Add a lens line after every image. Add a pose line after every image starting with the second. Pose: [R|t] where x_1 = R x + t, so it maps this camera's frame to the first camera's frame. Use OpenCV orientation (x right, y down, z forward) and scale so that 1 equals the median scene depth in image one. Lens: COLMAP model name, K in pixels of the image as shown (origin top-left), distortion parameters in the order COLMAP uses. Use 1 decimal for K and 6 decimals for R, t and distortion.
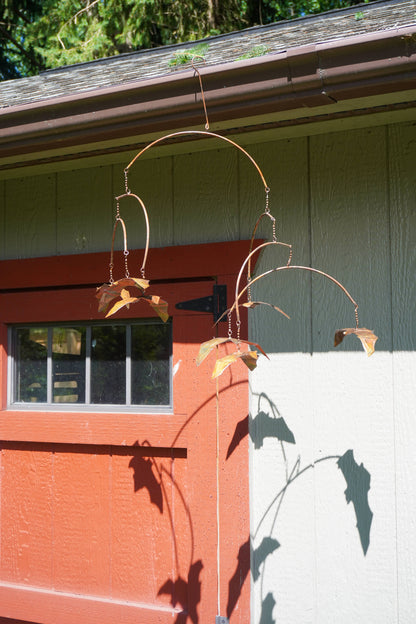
lens RADIAL K [[920.5, 0, 208.0], [0, 920.5, 312.0], [0, 0, 1]] dist [0.006705, -0.007803]
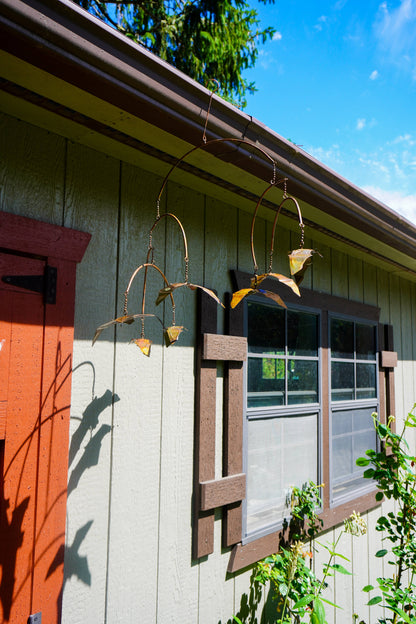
lens RADIAL K [[525.6, 0, 208.0], [0, 525.6, 312.0], [0, 0, 1]] dist [-0.010361, -0.001501]
pose [[0.190281, 0.104385, 0.976164, -0.506989], [-0.111973, 0.990150, -0.084054, 0.047149], [-0.975323, -0.093310, 0.200095, 0.734568]]
